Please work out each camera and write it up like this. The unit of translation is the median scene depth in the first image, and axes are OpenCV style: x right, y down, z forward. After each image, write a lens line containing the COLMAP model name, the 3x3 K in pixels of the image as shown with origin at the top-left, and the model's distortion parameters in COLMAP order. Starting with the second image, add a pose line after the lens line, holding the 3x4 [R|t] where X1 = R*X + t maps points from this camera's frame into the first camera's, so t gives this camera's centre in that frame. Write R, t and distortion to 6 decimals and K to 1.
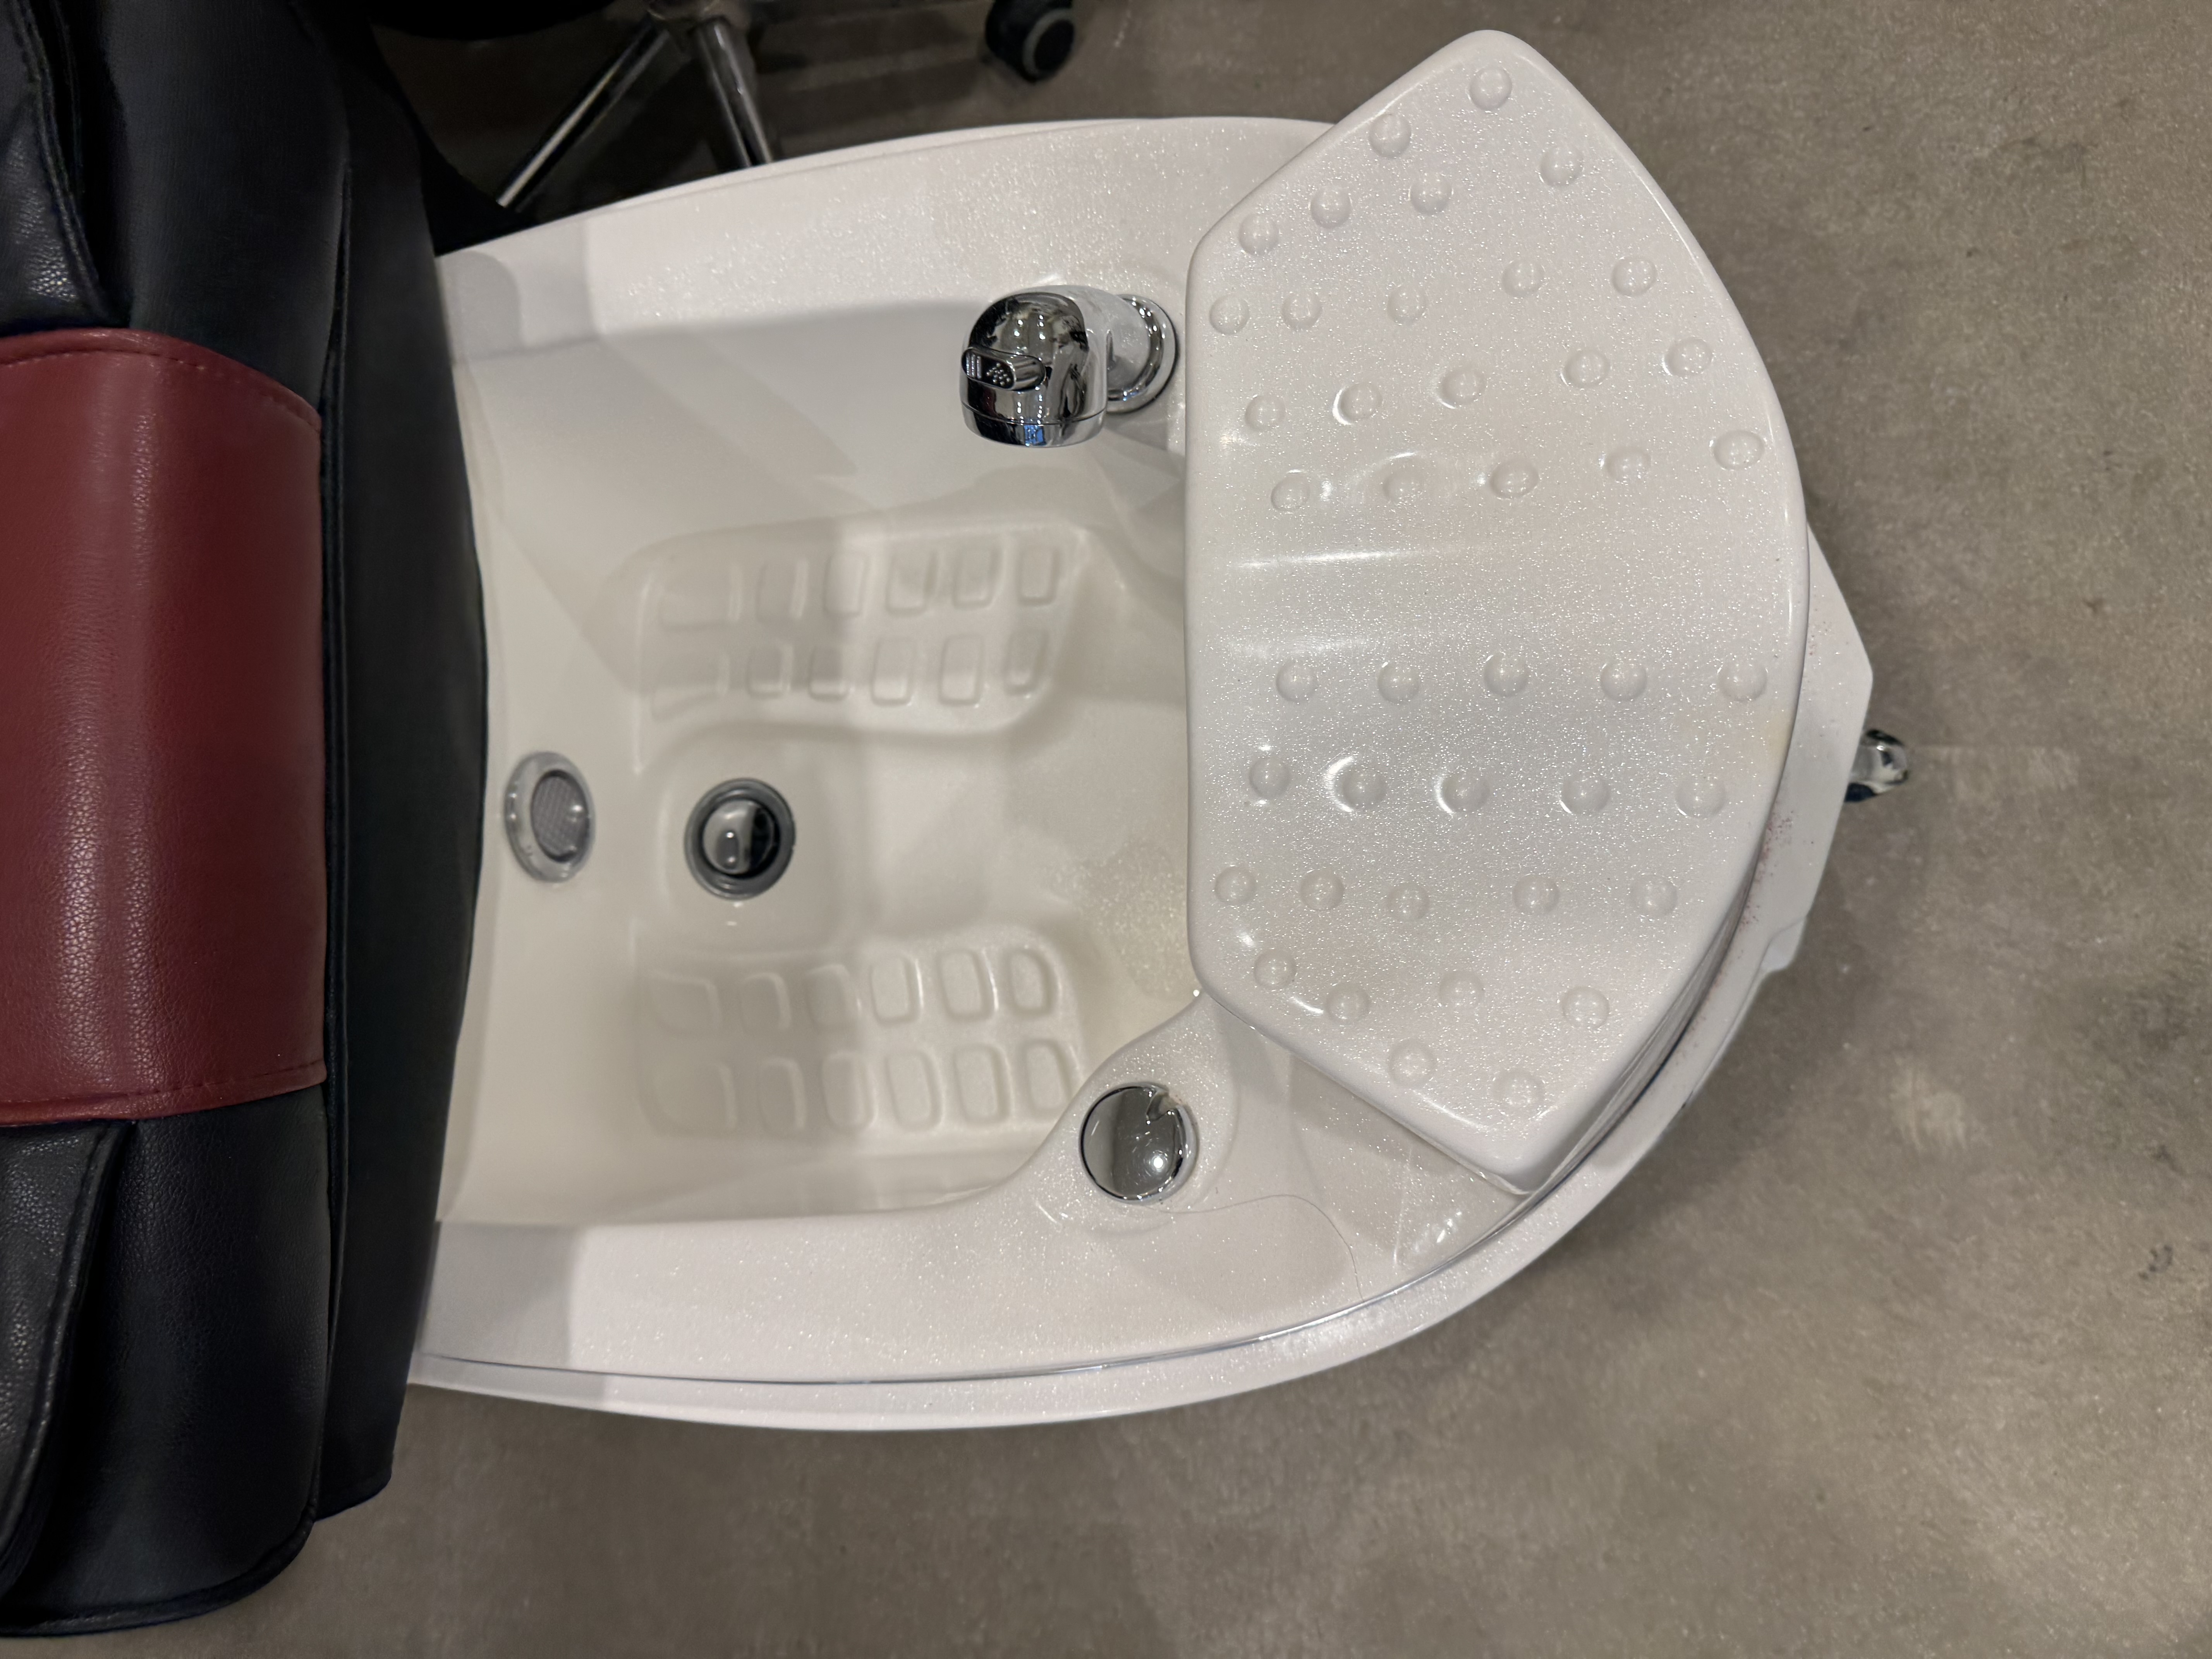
lens RADIAL K [[1594.2, 0, 1121.6], [0, 1594.2, 770.7], [0, 0, 1]] dist [-0.027324, 0.005879]
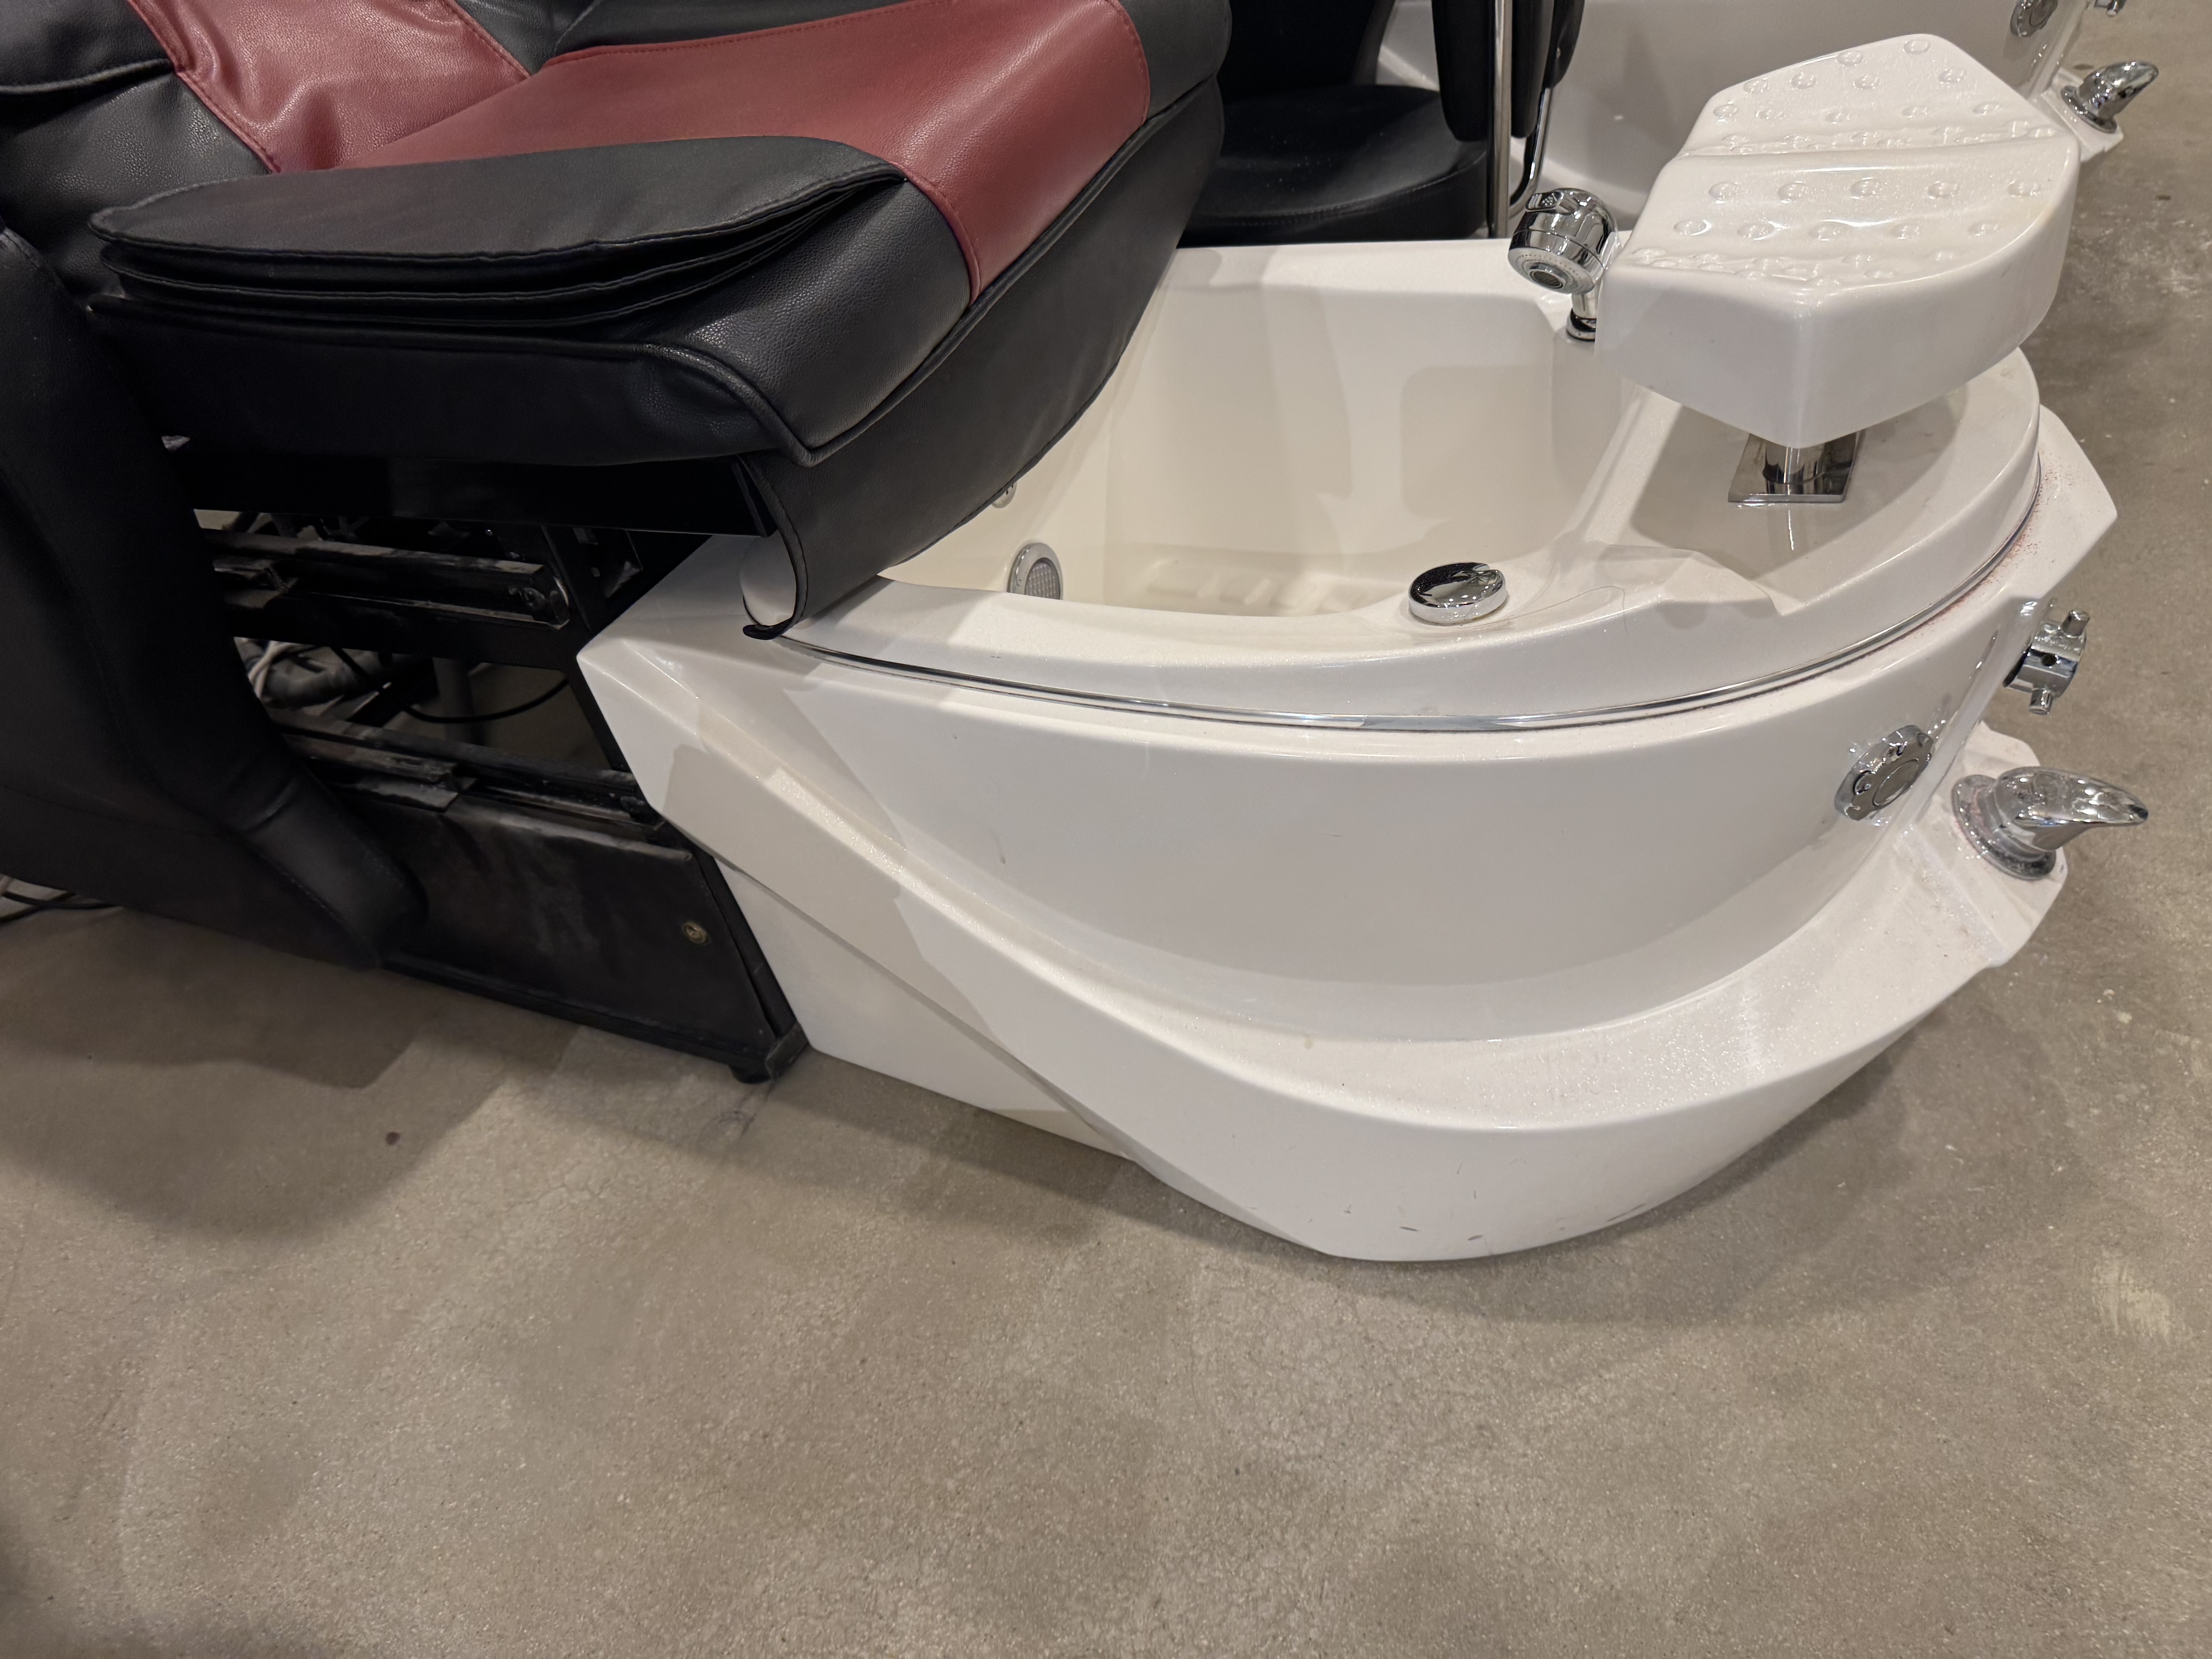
lens RADIAL K [[1594.2, 0, 1121.6], [0, 1594.2, 770.7], [0, 0, 1]] dist [-0.027324, 0.005879]
pose [[0.895637, 0.344714, -0.281081, 0.118096], [-0.444469, 0.717467, -0.536366, 0.749795], [0.016773, 0.605321, 0.795805, 0.039330]]
